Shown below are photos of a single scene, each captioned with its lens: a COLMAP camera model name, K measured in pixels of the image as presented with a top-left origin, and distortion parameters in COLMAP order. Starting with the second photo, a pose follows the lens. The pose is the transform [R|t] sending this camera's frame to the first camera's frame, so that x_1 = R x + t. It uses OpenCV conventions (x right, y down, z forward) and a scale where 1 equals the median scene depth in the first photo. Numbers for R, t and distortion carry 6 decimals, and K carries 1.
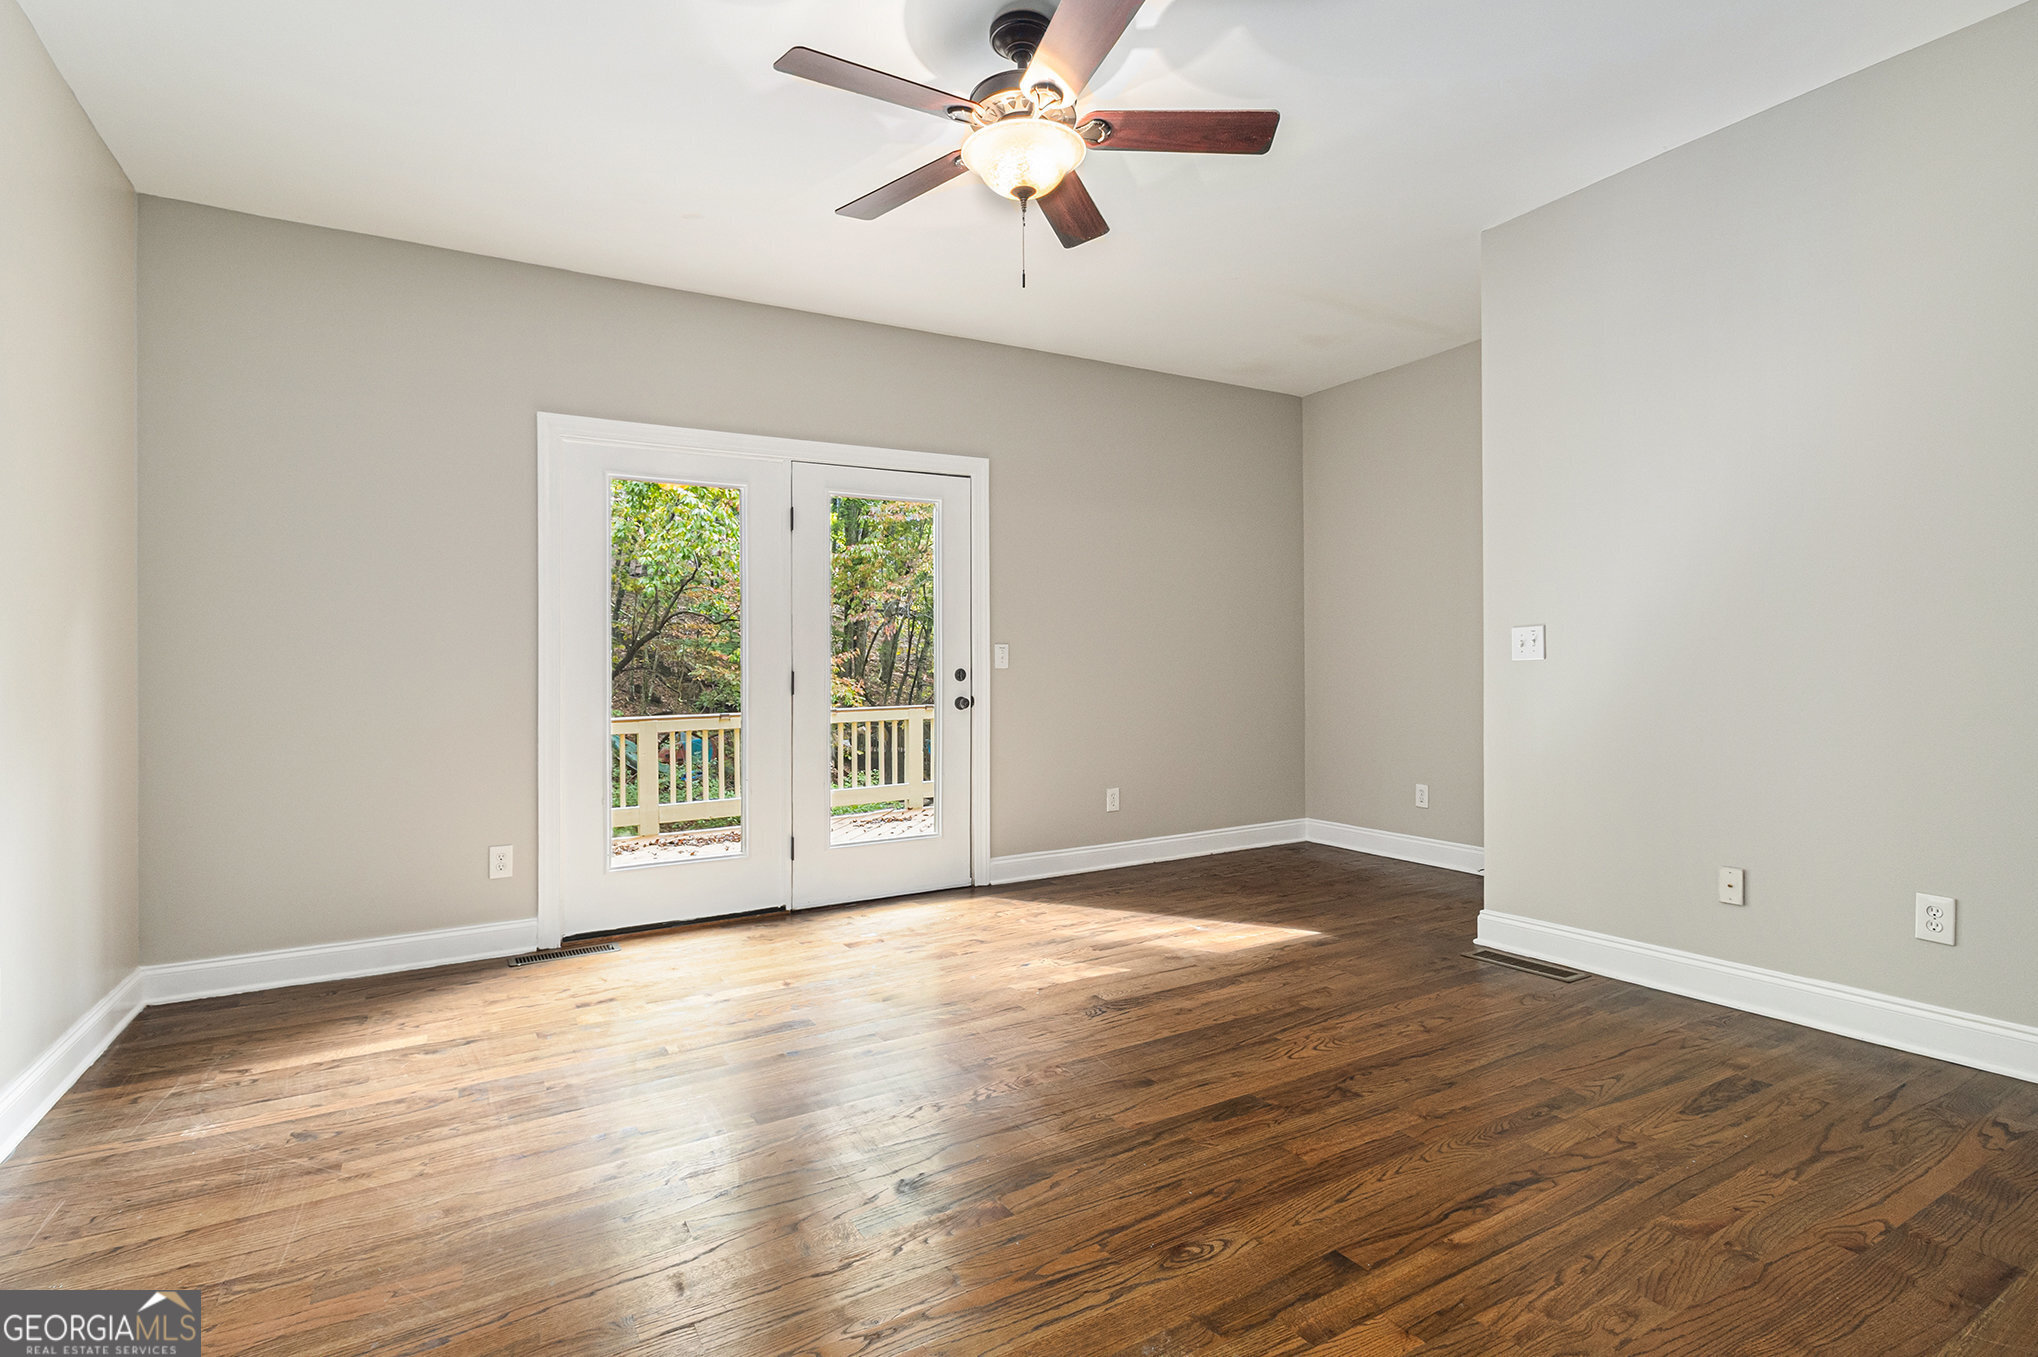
lens RADIAL K [[970.6, 0, 1015.7], [0, 970.6, 673.1], [0, 0, 1]] dist [0.012399, 0.000314]
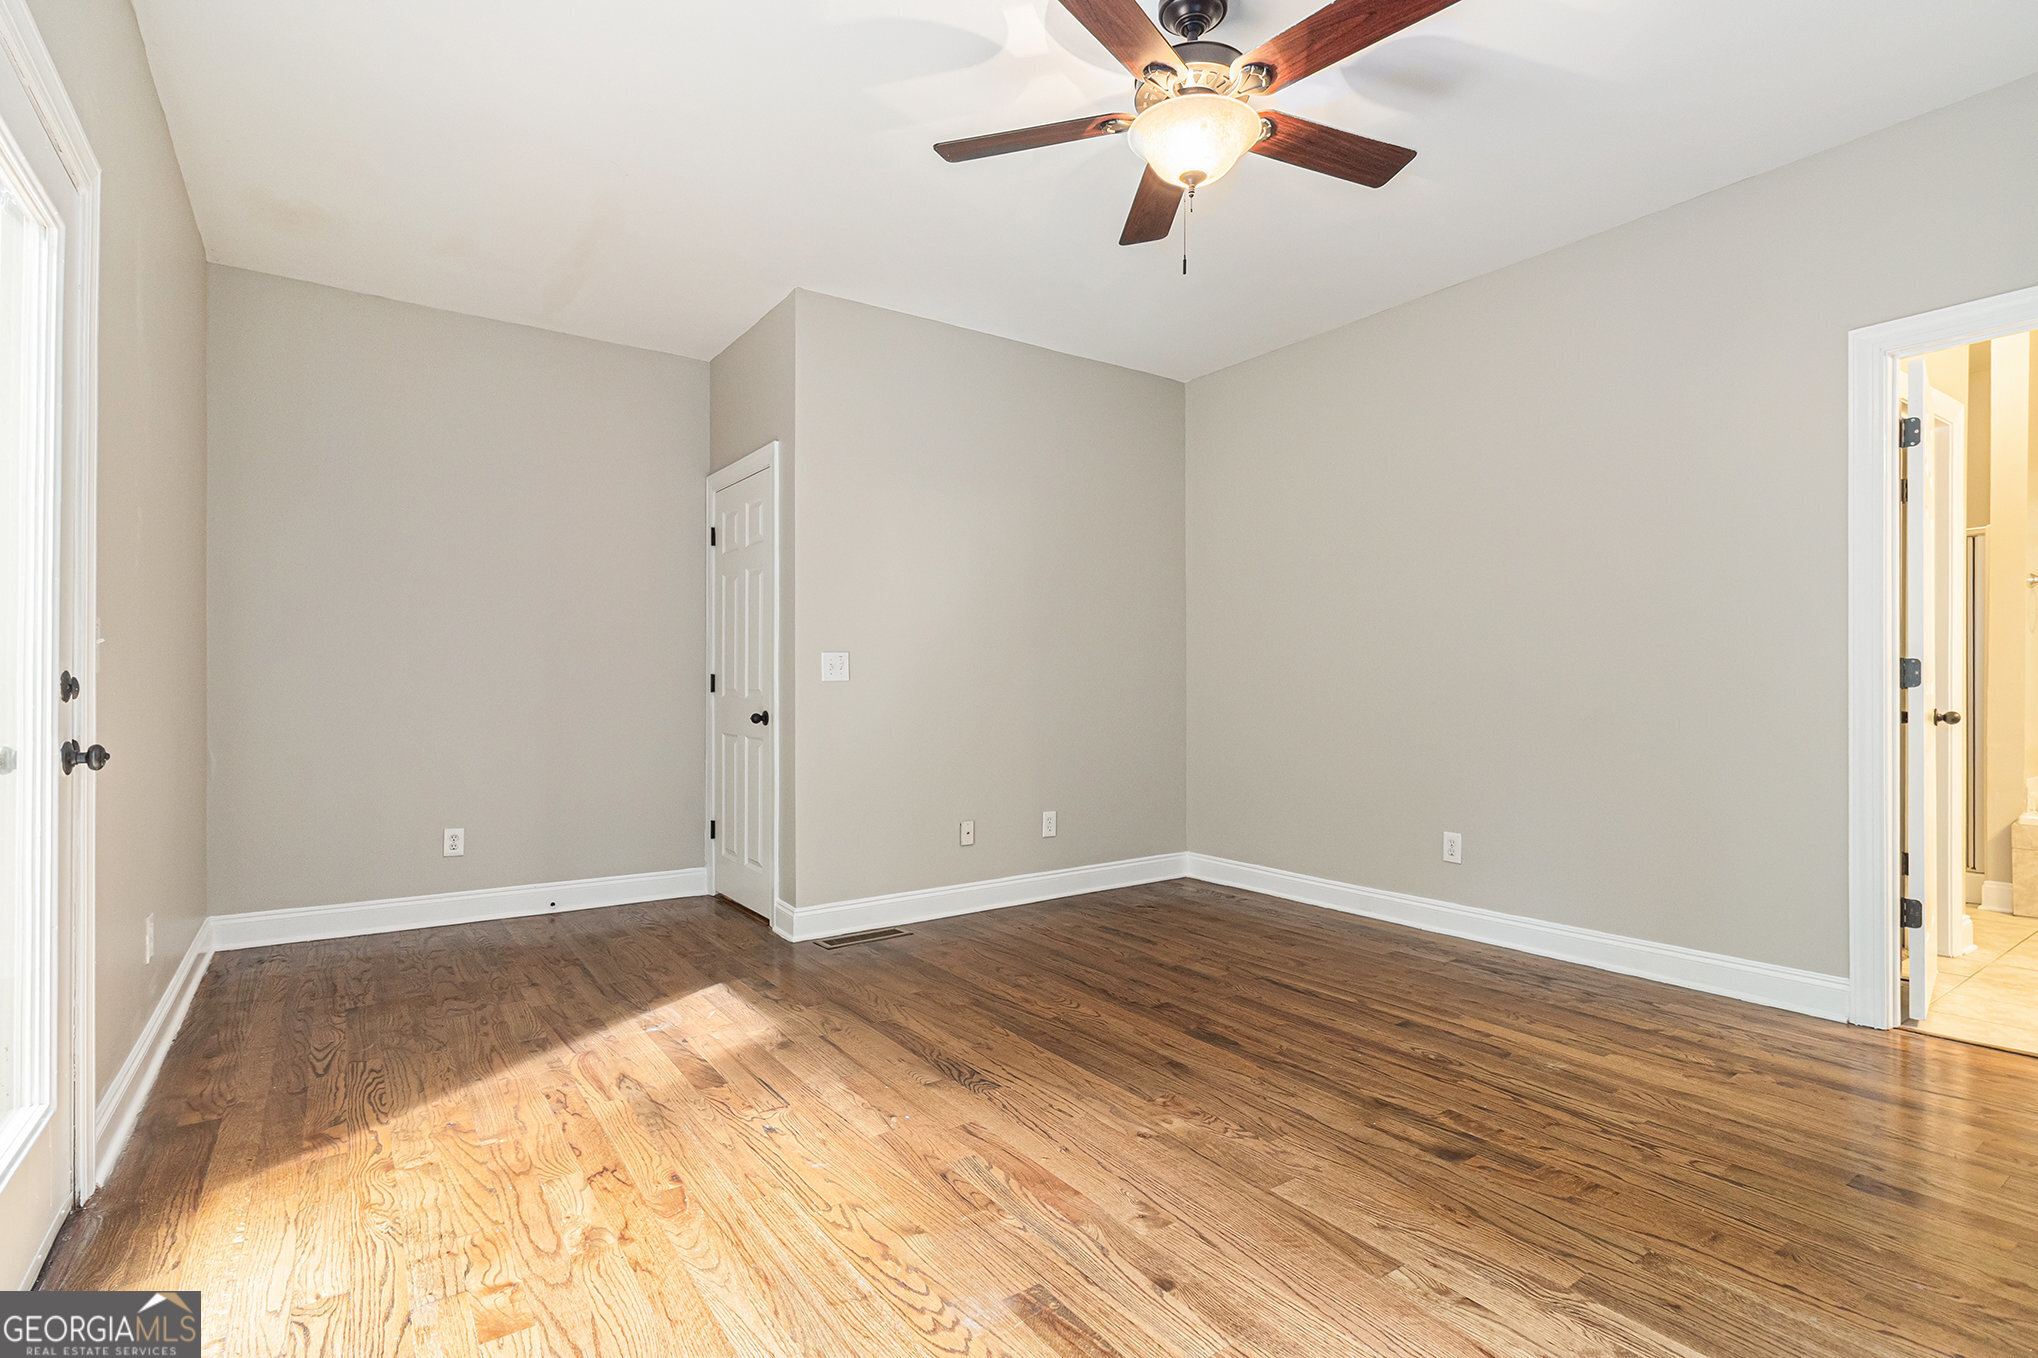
lens RADIAL K [[970.6, 0, 1015.2], [0, 970.6, 691.5], [0, 0, 1]] dist [0.012399, 0.000314]
pose [[-0.075742, 0.010136, 0.997076, -0.818759], [-0.001297, 0.999946, -0.010264, 0.014077], [-0.997127, -0.002071, -0.075725, 1.099414]]
